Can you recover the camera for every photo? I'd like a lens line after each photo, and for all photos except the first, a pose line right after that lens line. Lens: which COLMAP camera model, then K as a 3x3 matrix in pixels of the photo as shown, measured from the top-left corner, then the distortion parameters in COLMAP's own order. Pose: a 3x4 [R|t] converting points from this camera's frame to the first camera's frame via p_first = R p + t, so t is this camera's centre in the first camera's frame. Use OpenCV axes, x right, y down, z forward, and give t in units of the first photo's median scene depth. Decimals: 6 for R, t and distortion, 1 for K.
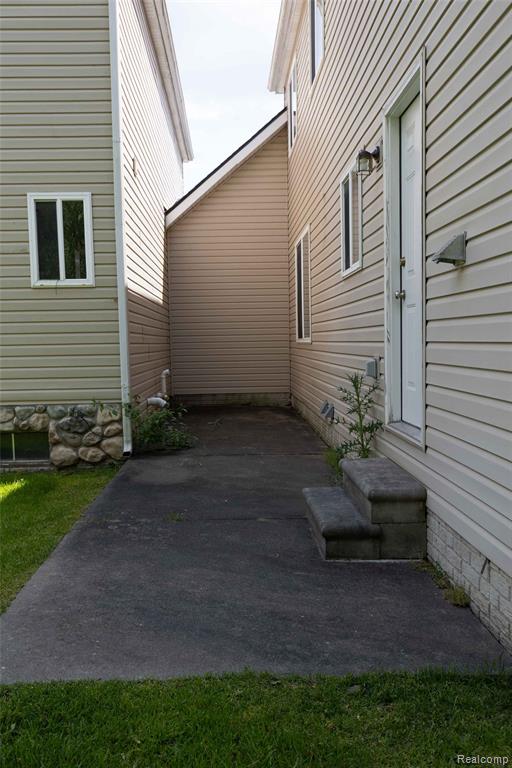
lens RADIAL K [[689.3, 0, 256.9], [0, 689.3, 385.1], [0, 0, 1]] dist [-0.006081, -0.004882]
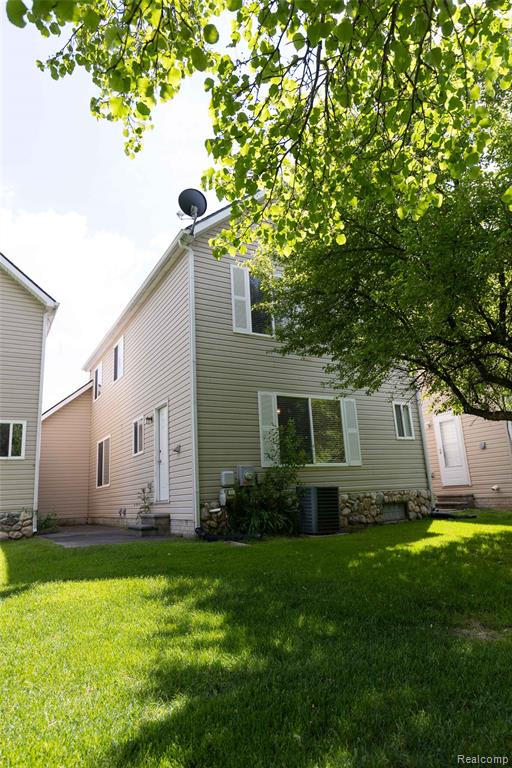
lens RADIAL K [[468.4, 0, 257.8], [0, 468.4, 385.3], [0, 0, 1]] dist [0.001469, -0.000064]
pose [[0.887526, 0.076785, 0.454314, -0.278061], [0.068097, 0.953328, -0.294156, 0.142554], [-0.455697, 0.292009, 0.840875, -0.797625]]
